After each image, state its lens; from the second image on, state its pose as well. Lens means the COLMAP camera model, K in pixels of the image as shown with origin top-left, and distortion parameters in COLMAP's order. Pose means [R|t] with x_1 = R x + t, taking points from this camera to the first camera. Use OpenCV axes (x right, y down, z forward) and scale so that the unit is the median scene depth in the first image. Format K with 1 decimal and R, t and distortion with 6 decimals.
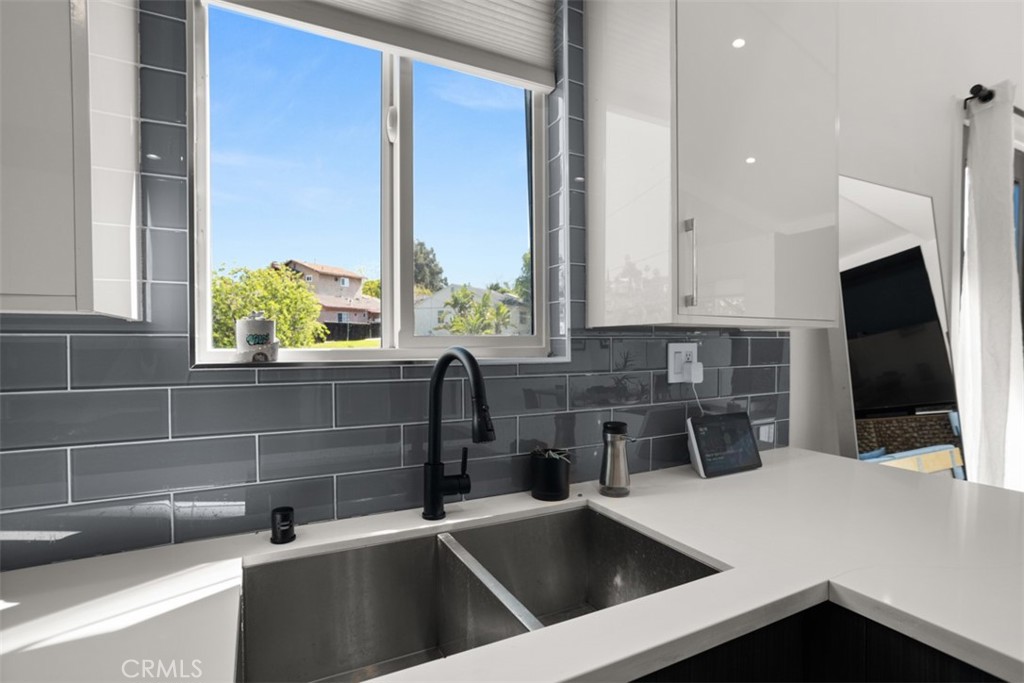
lens RADIAL K [[503.2, 0, 508.5], [0, 503.2, 337.3], [0, 0, 1]] dist [0.011622, 0.000711]
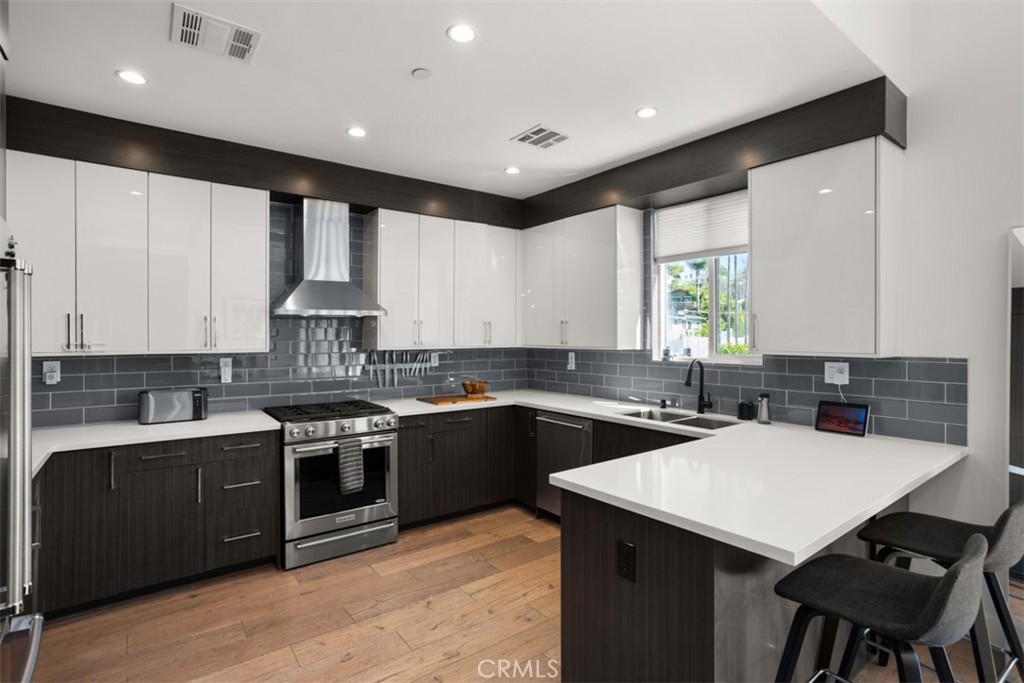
lens RADIAL K [[513.7, 0, 513.2], [0, 513.7, 335.4], [0, 0, 1]] dist [0.001882, 0.000479]
pose [[0.166446, -0.000784, -0.986050, 2.044057], [0.002108, 0.999998, -0.000439, -0.091542], [0.986048, -0.002005, 0.166447, -0.487667]]
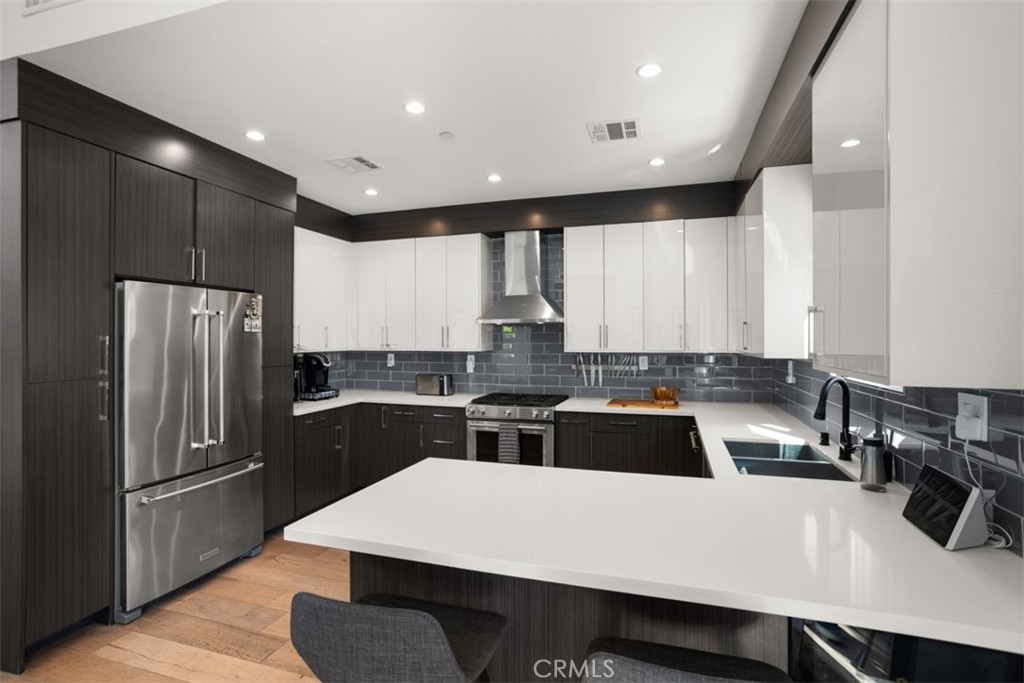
lens RADIAL K [[503.2, 0, 508.5], [0, 503.2, 337.3], [0, 0, 1]] dist [0.011622, 0.000711]
pose [[-0.708257, -0.001950, -0.705952, 1.665600], [0.001735, 0.999988, -0.004502, -0.091682], [0.705953, -0.004414, -0.708245, 1.054110]]
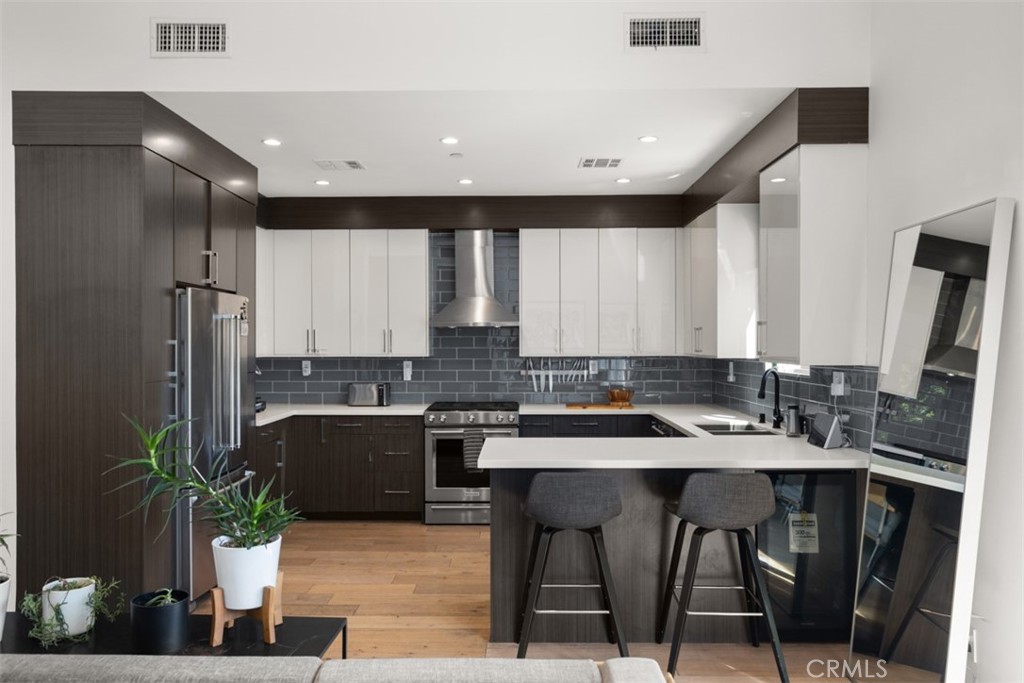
lens RADIAL K [[832.5, 0, 512.0], [0, 832.5, 341.5], [0, 0, 1]] dist [0.128154, -0.001221]
pose [[-0.466222, -0.001410, -0.884667, 3.481705], [0.001889, 0.999995, -0.002589, -0.091205], [0.884666, -0.002878, -0.466217, 1.353166]]
